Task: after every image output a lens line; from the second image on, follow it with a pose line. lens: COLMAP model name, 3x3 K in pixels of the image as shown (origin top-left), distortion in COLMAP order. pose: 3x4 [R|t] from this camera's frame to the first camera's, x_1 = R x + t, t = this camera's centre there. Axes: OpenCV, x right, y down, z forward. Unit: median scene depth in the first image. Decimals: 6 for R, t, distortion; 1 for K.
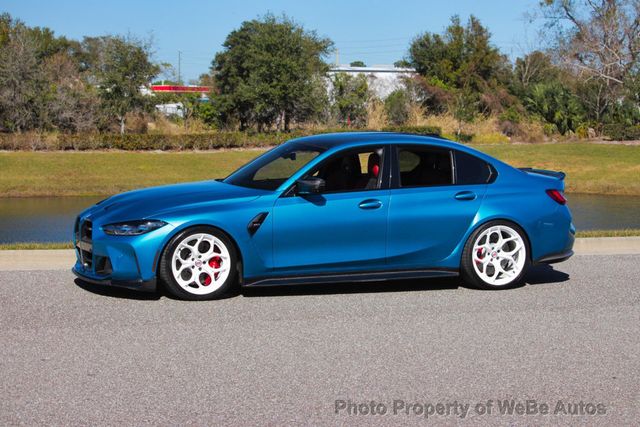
lens RADIAL K [[1686.1, 0, 319.4], [0, 1686.1, 182.0], [0, 0, 1]] dist [-0.457510, -0.108302]
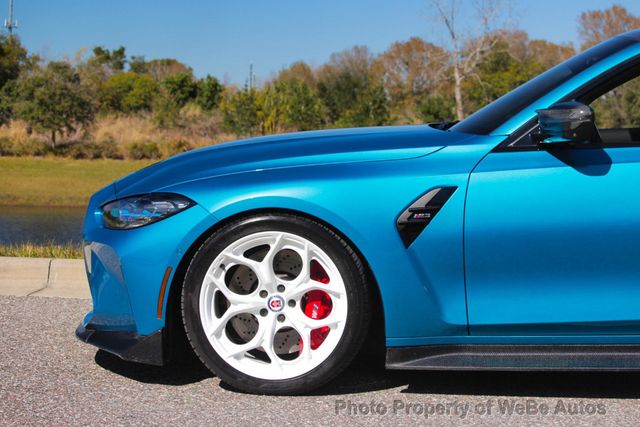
lens RADIAL K [[1699.0, 0, 319.9], [0, 1699.0, 195.3], [0, 0, 1]] dist [-0.374818, 0.310544]
pose [[0.898902, 0.029688, -0.437143, 0.111364], [-0.033826, 0.999426, -0.001682, 0.020937], [0.436843, 0.016299, 0.899390, 0.596298]]
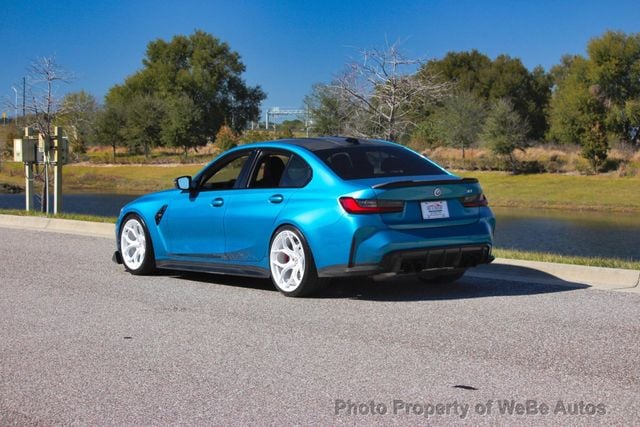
lens RADIAL K [[1663.1, 0, 319.5], [0, 1663.1, 201.2], [0, 0, 1]] dist [-0.494657, 0.008798]
pose [[0.257662, 0.029169, -0.965795, 1.048818], [-0.042493, 0.998919, 0.018833, -0.009981], [0.965300, 0.036187, 0.258623, 0.769981]]
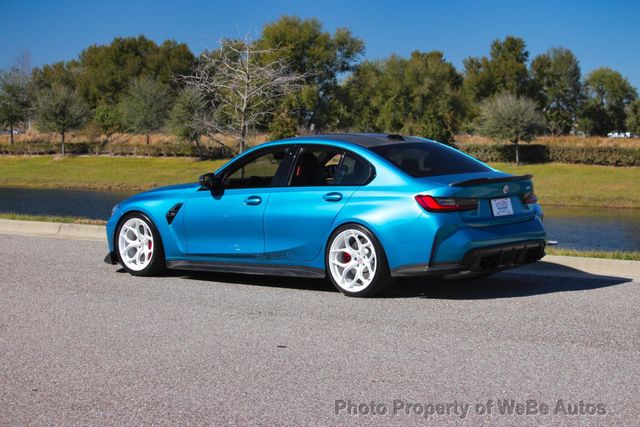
lens RADIAL K [[1656.5, 0, 320.8], [0, 1656.5, 195.7], [0, 0, 1]] dist [-0.381961, -0.355845]
pose [[0.465691, 0.032136, -0.884364, 0.936283], [-0.038557, 0.999128, 0.016003, -0.007614], [0.884107, 0.026646, 0.466524, 0.544711]]
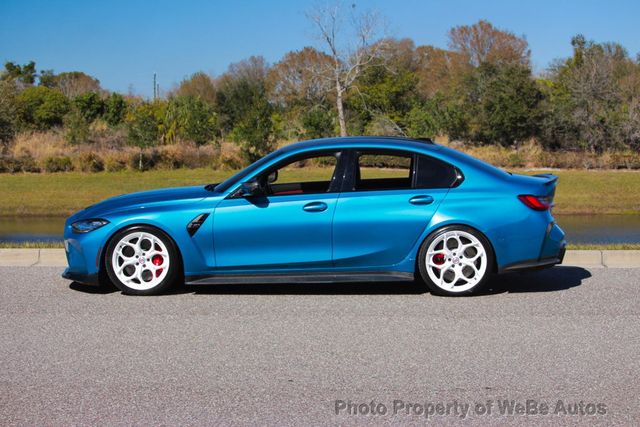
lens RADIAL K [[1656.5, 0, 320.8], [0, 1656.5, 195.7], [0, 0, 1]] dist [-0.381961, -0.355845]
pose [[0.923014, 0.006993, -0.384703, 0.405475], [-0.008740, 0.999958, -0.002792, 0.009057], [0.384668, 0.005940, 0.923036, 0.082642]]
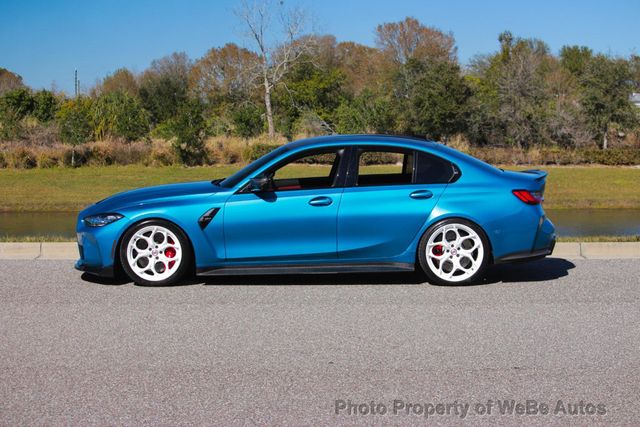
lens RADIAL K [[1656.5, 0, 320.8], [0, 1656.5, 195.7], [0, 0, 1]] dist [-0.381961, -0.355845]
pose [[0.941122, 0.006323, -0.338007, 0.374391], [-0.006984, 0.999975, -0.000738, 0.010211], [0.337994, 0.003055, 0.941143, 0.015729]]
